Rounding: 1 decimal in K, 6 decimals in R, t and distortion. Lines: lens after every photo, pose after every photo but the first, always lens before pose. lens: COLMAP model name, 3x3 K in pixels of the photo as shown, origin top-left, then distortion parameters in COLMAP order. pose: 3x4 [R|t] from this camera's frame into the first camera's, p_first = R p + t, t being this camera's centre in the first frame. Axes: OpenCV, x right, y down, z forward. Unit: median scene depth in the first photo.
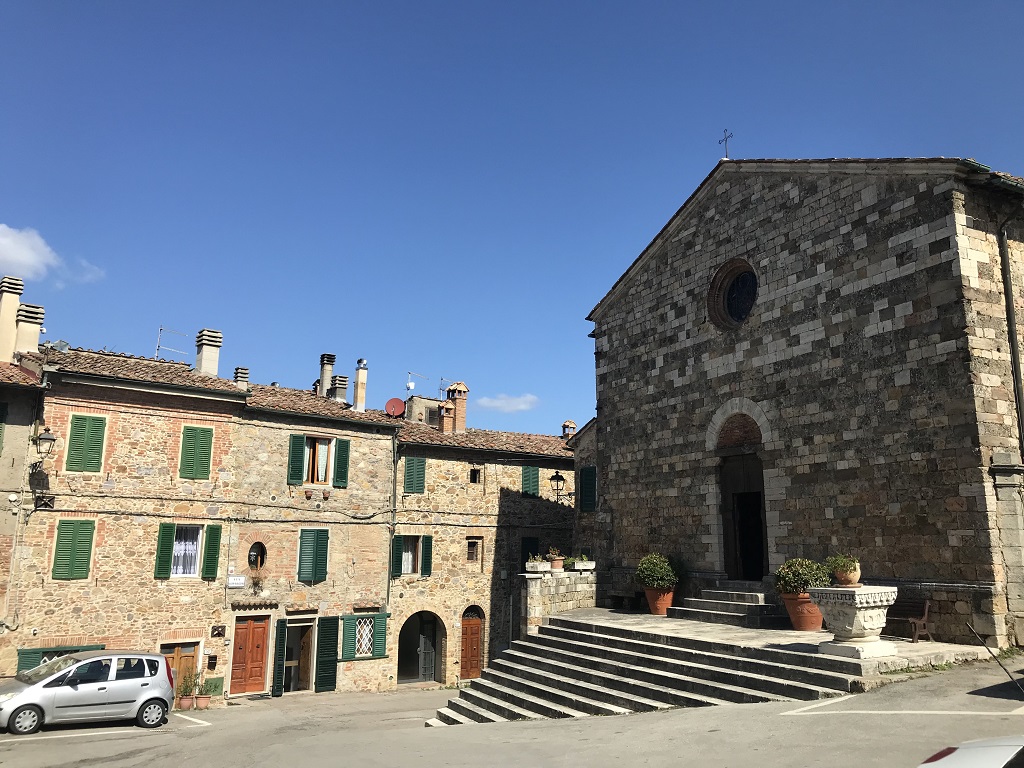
lens RADIAL K [[835.1, 0, 512.0], [0, 835.1, 384.0], [0, 0, 1]] dist [0.006495, 0.000157]
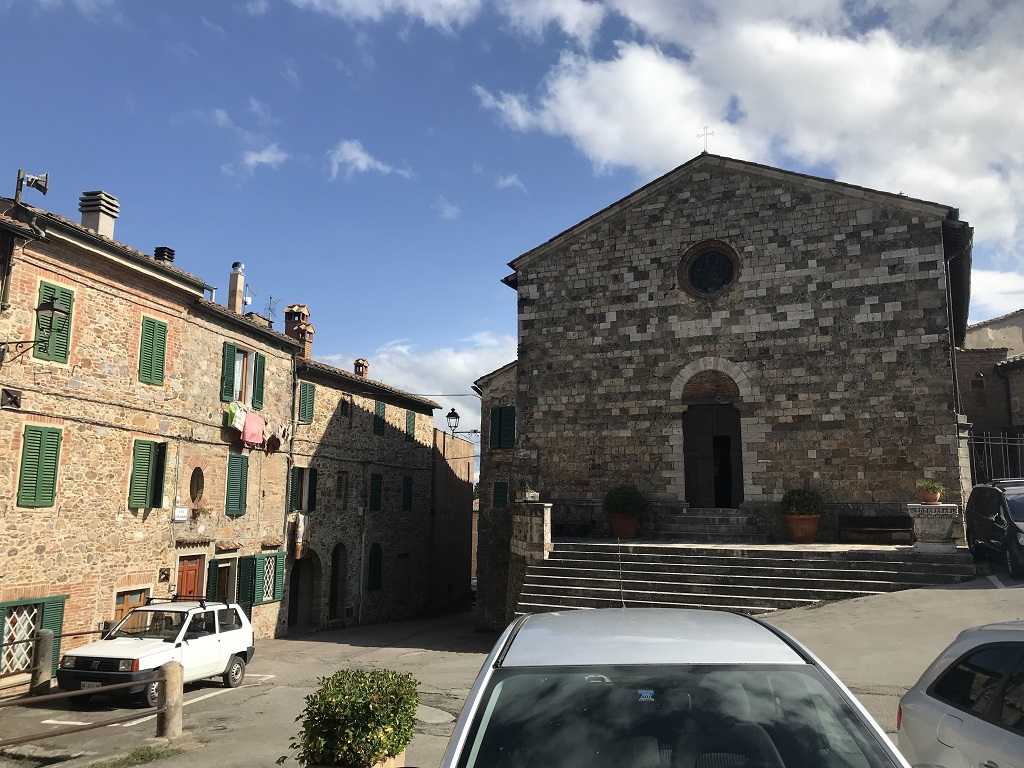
lens RADIAL K [[840.4, 0, 512.0], [0, 840.4, 384.0], [0, 0, 1]] dist [0.057284, -0.051740]
pose [[0.808258, 0.088064, 0.582207, -0.600165], [-0.117987, 0.992922, 0.013608, 0.065509], [-0.576887, -0.079692, 0.812927, 0.164447]]
